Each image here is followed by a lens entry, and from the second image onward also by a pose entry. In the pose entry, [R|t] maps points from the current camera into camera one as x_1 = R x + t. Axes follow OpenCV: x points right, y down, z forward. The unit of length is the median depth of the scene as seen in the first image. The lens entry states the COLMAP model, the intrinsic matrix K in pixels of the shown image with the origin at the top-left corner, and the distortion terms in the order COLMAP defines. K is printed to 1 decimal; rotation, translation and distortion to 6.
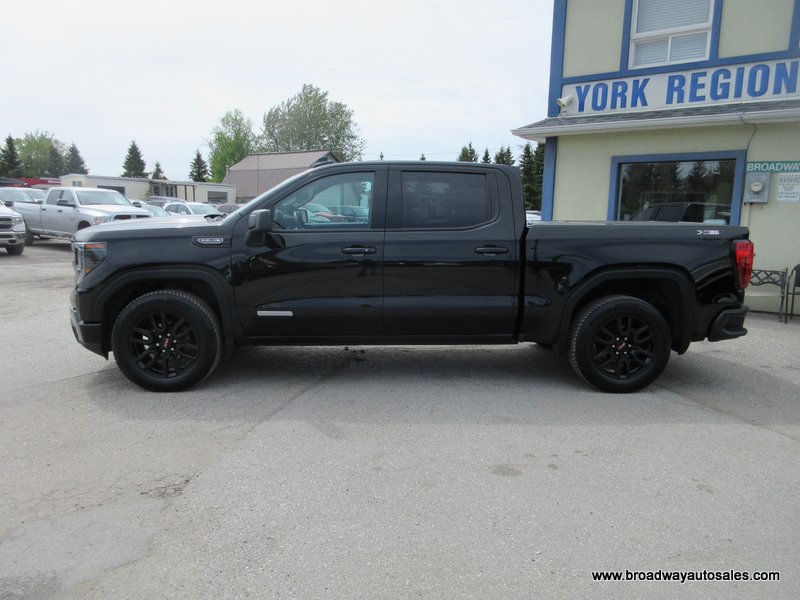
lens RADIAL K [[601.8, 0, 400.0], [0, 601.8, 300.0], [0, 0, 1]] dist [0.003460, -0.002923]
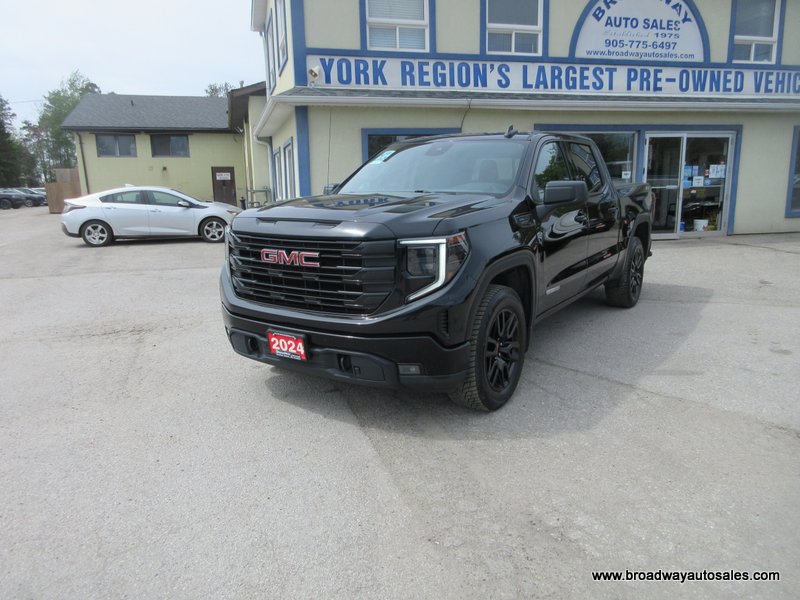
lens RADIAL K [[581.8, 0, 396.9], [0, 581.8, 301.1], [0, 0, 1]] dist [0.002398, 0.000875]
pose [[0.607761, -0.181796, 0.773031, -0.509624], [0.147484, 0.982348, 0.115070, -0.043205], [-0.780305, 0.044075, 0.623844, 0.312698]]
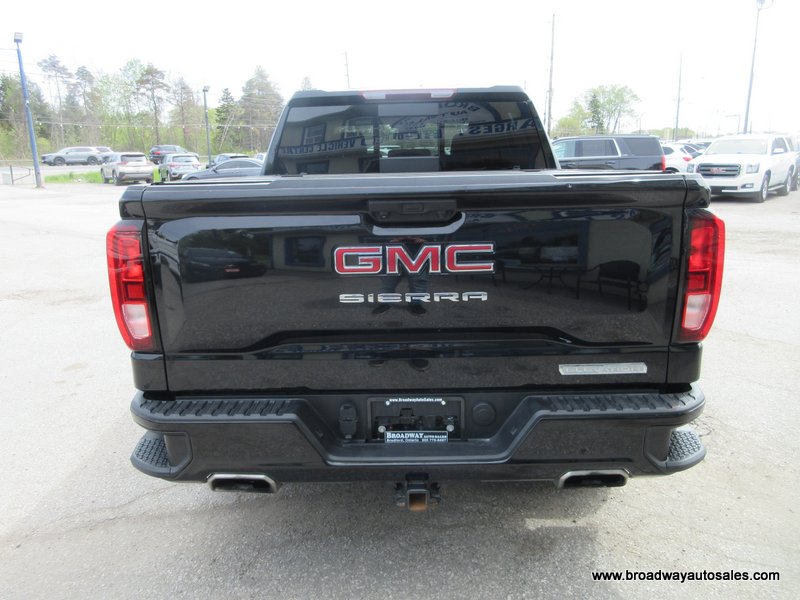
lens RADIAL K [[593.3, 0, 397.0], [0, 593.3, 300.8], [0, 0, 1]] dist [0.003744, -0.002351]
pose [[-0.064906, 0.217009, -0.974009, 0.486765], [-0.129975, 0.965914, 0.223867, -0.082187], [0.989391, 0.141127, -0.034488, 0.622058]]
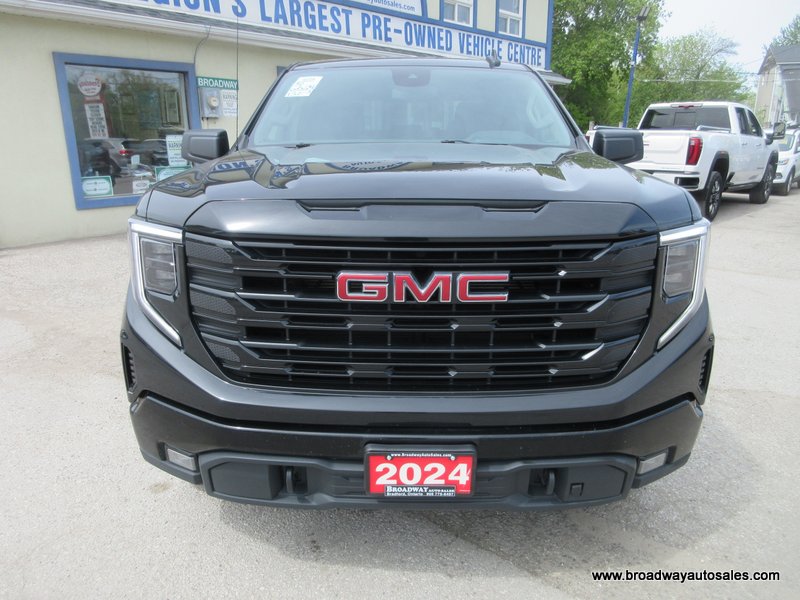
lens RADIAL K [[593.3, 0, 397.0], [0, 593.3, 300.8], [0, 0, 1]] dist [0.003744, -0.002351]
pose [[0.073611, -0.280448, 0.957042, -0.433889], [0.154980, 0.951204, 0.266817, -0.076584], [-0.985171, 0.128682, 0.113483, 0.554461]]
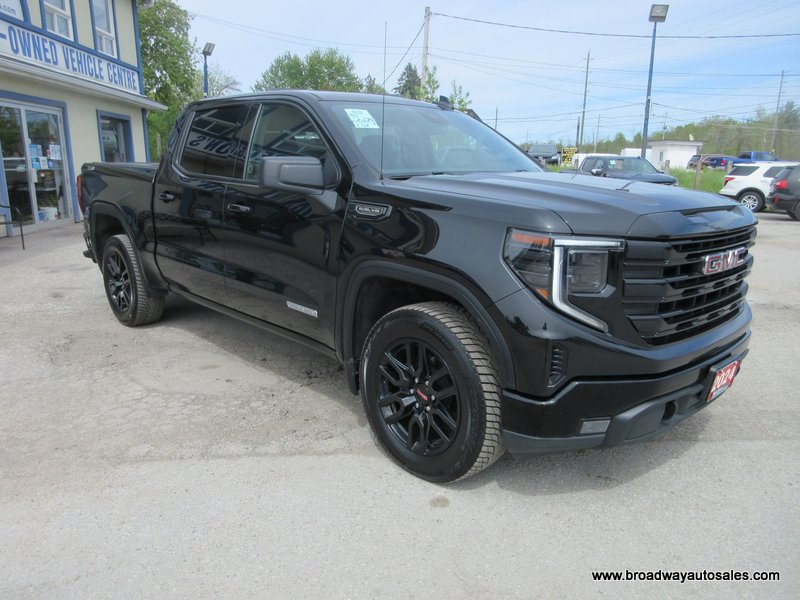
lens RADIAL K [[593.3, 0, 397.0], [0, 593.3, 300.8], [0, 0, 1]] dist [0.003744, -0.002351]
pose [[-0.628547, -0.194958, 0.752941, -0.390806], [0.097766, 0.940592, 0.325160, -0.116546], [-0.771603, 0.277990, -0.572145, 0.816868]]
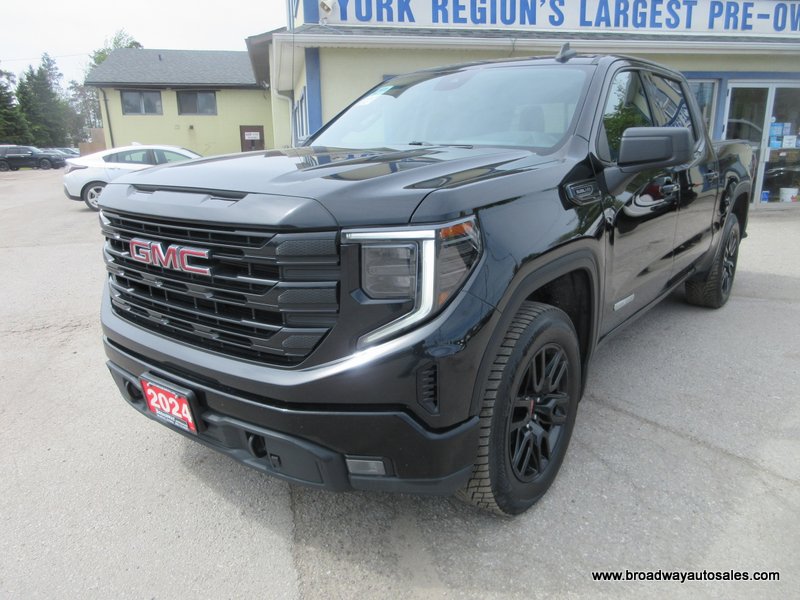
lens RADIAL K [[593.3, 0, 397.0], [0, 593.3, 300.8], [0, 0, 1]] dist [0.003744, -0.002351]
pose [[0.662309, -0.210639, 0.719012, -0.379808], [0.136316, 0.977527, 0.160807, -0.045013], [-0.736726, -0.008491, 0.676138, 0.379343]]
